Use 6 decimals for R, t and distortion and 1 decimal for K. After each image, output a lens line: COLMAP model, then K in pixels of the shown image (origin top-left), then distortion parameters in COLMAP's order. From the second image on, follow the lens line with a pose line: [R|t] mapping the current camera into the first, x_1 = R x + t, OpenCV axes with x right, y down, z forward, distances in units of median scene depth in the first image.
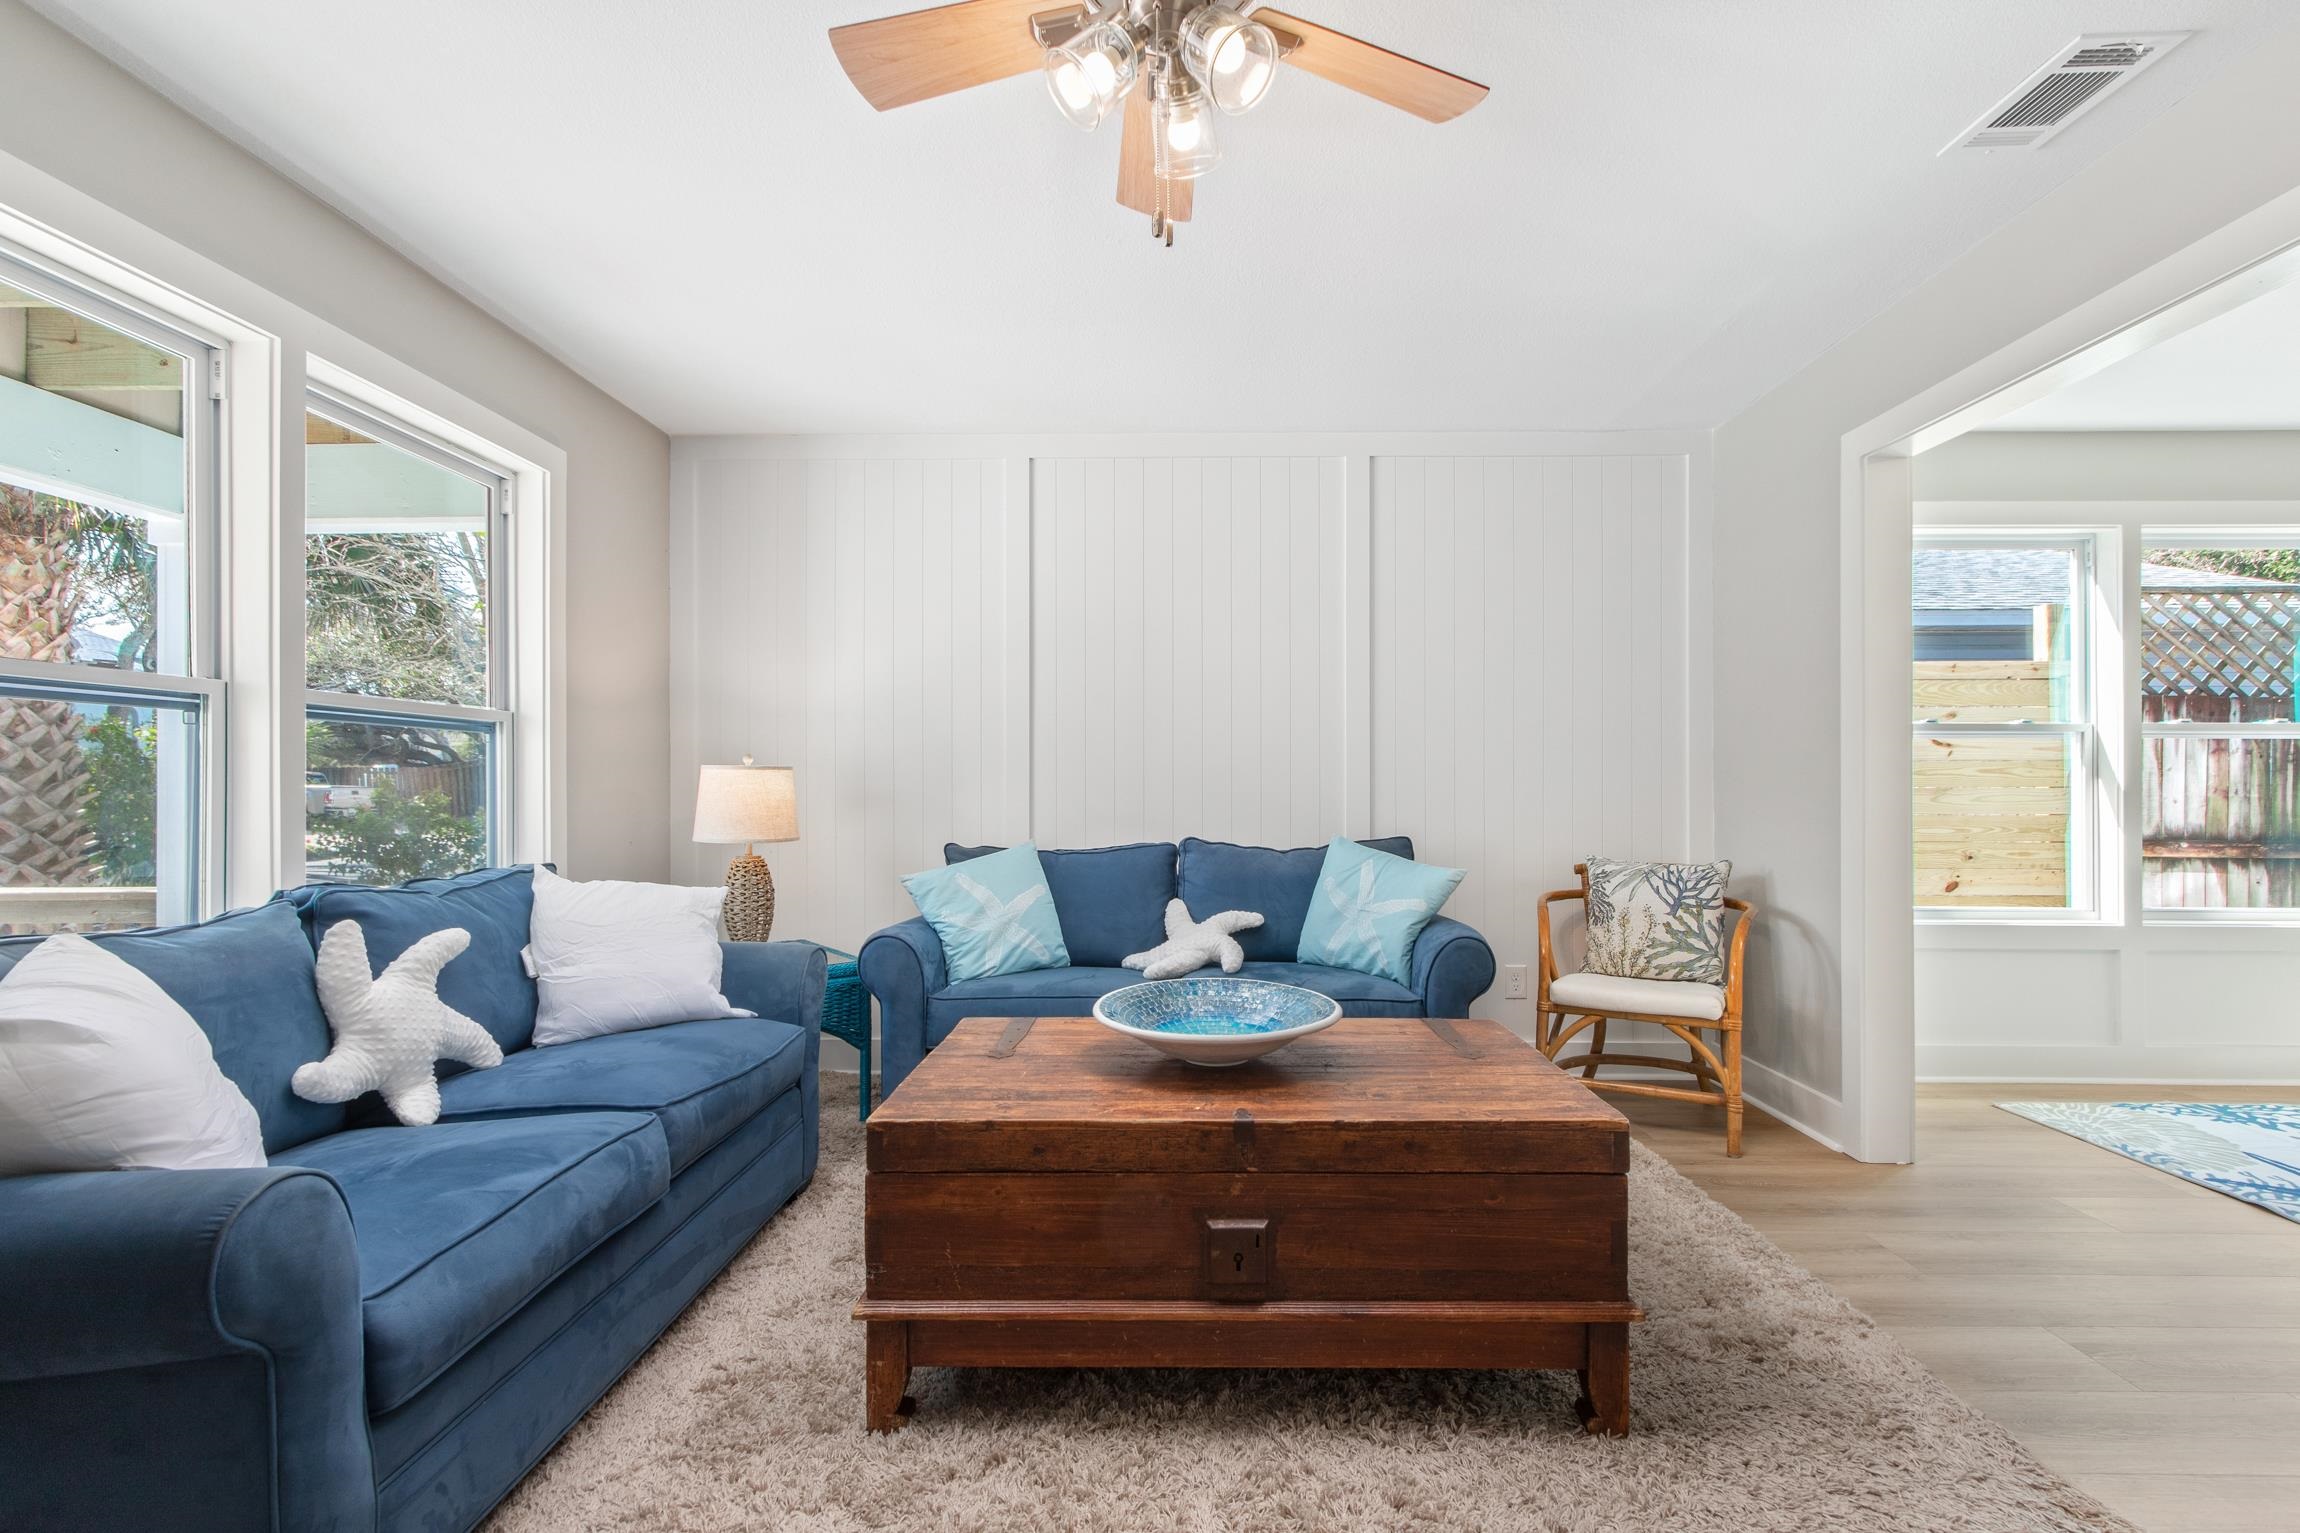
lens RADIAL K [[1073.5, 0, 1150.8], [0, 1073.5, 785.5], [0, 0, 1]] dist [0.015784, -0.000002]
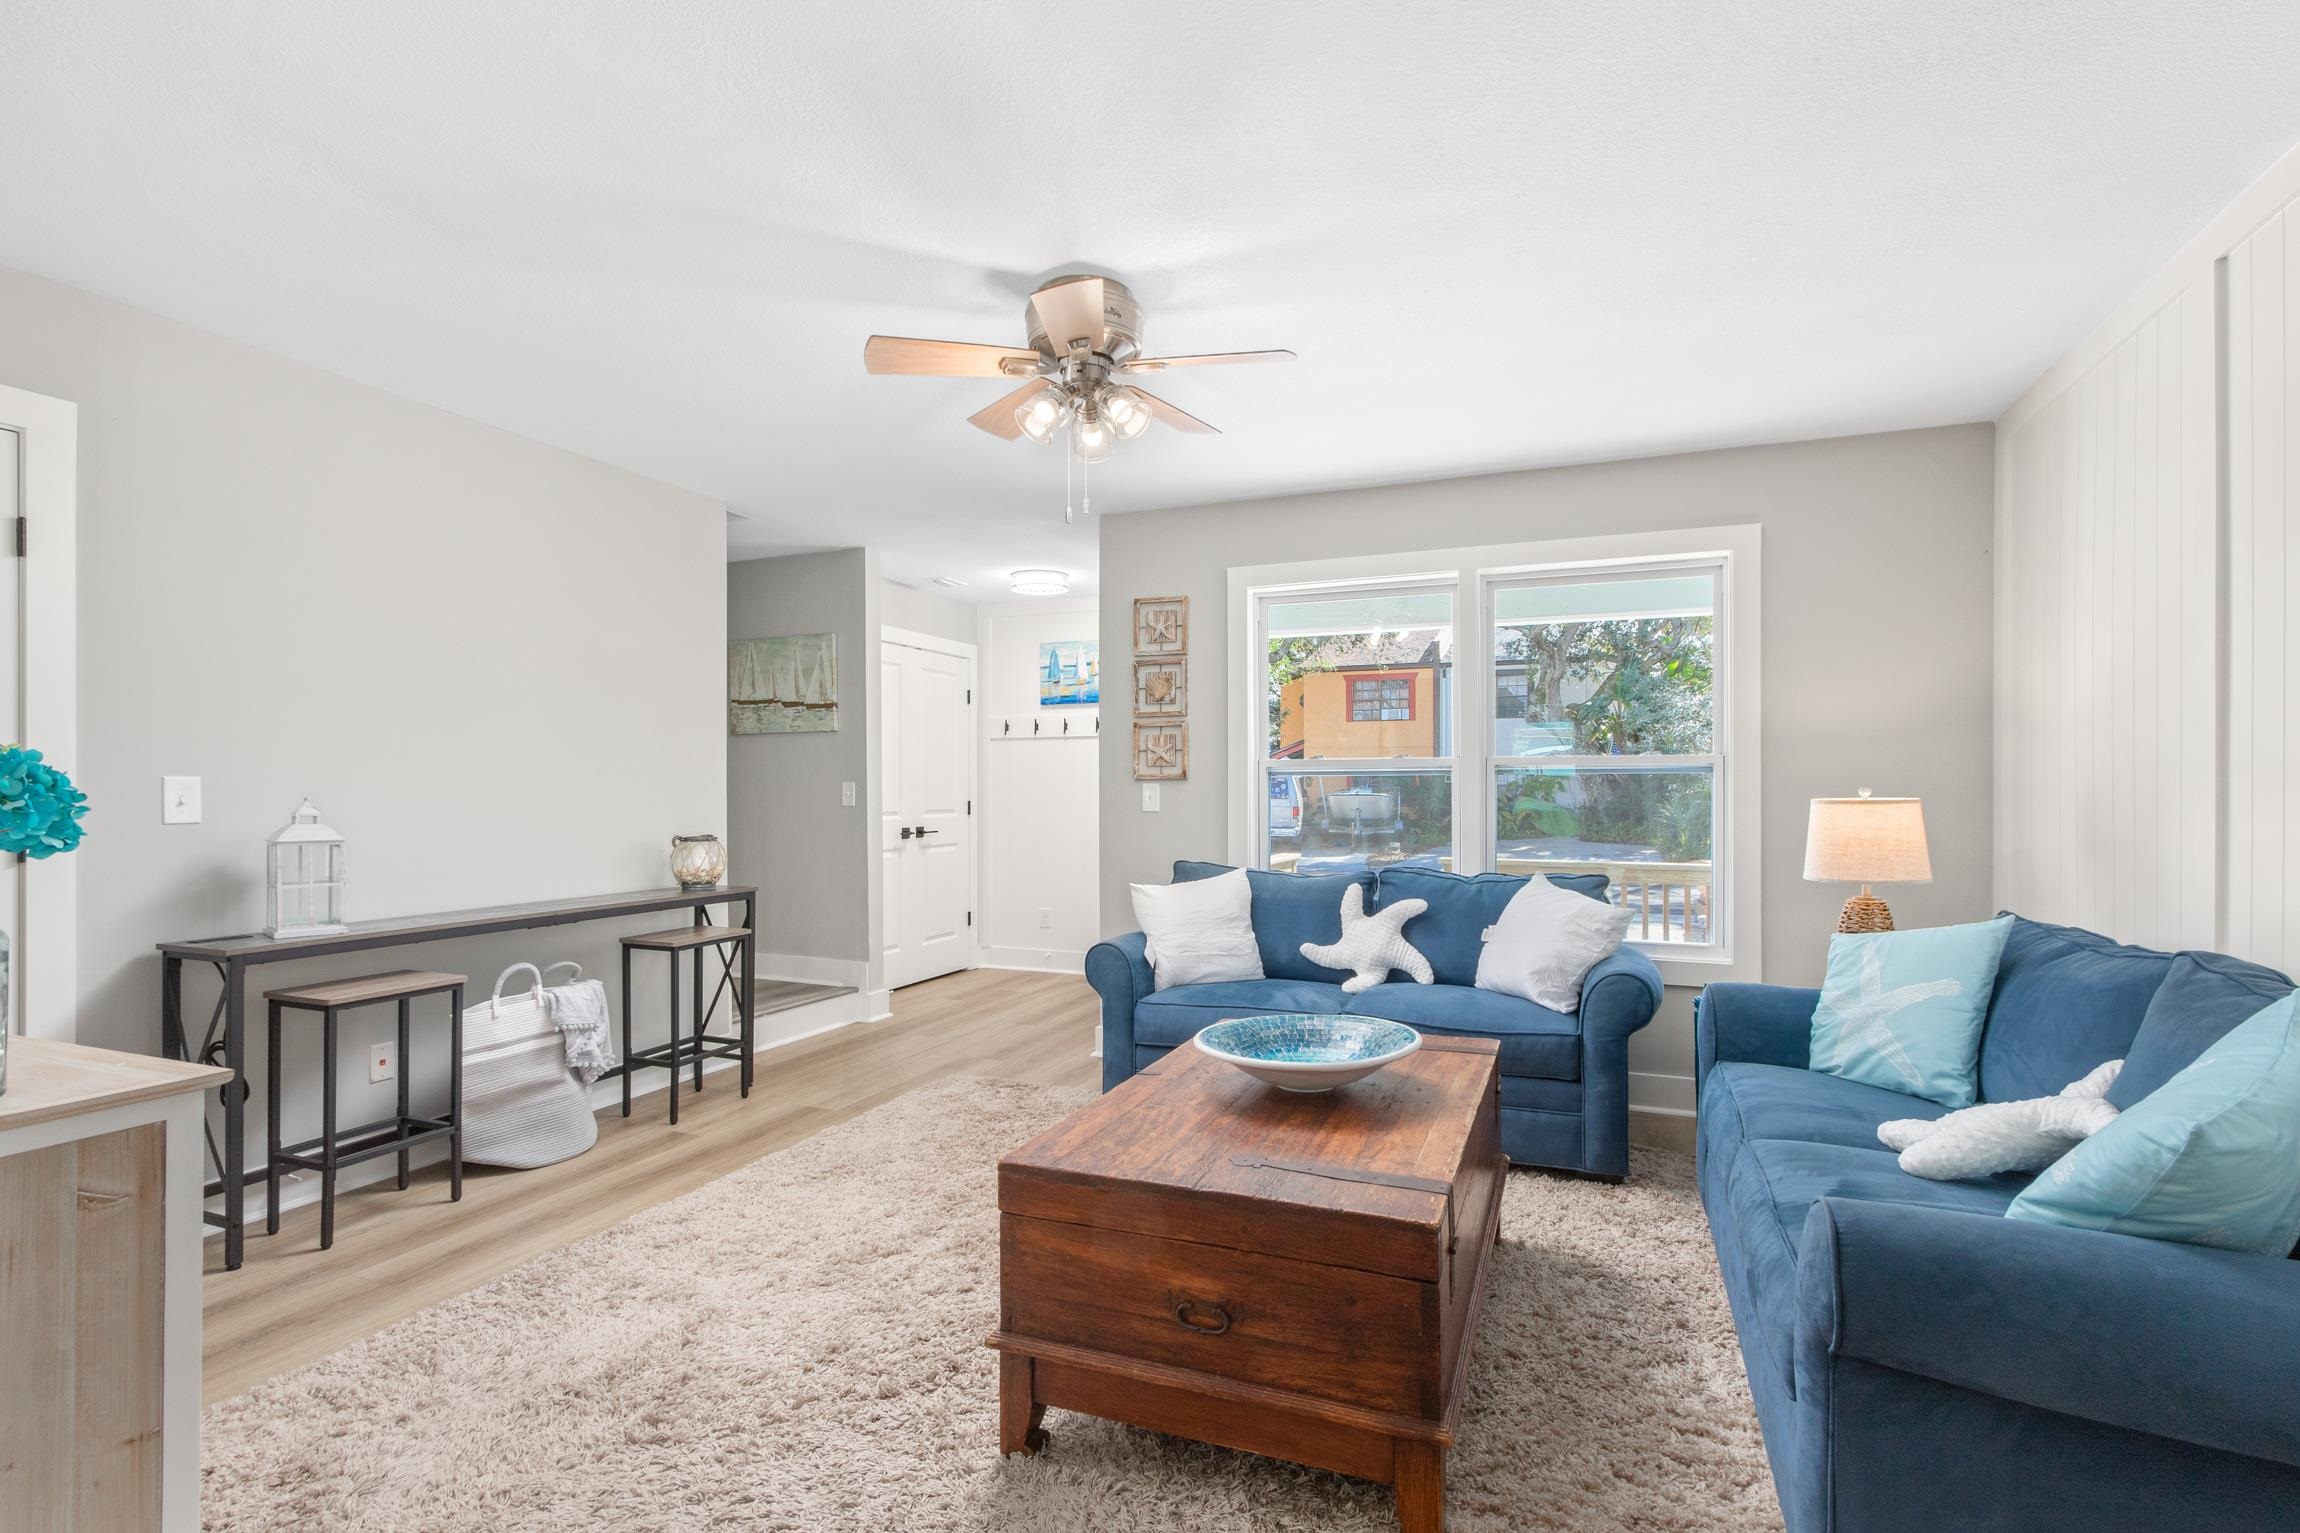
lens RADIAL K [[1073.5, 0, 1202.6], [0, 1073.5, 781.6], [0, 0, 1]] dist [0.015784, -0.000002]
pose [[-0.330260, -0.004741, -0.943878, 0.735116], [0.004545, 0.999968, -0.006613, -0.032411], [0.943879, -0.006474, -0.330228, 0.818032]]
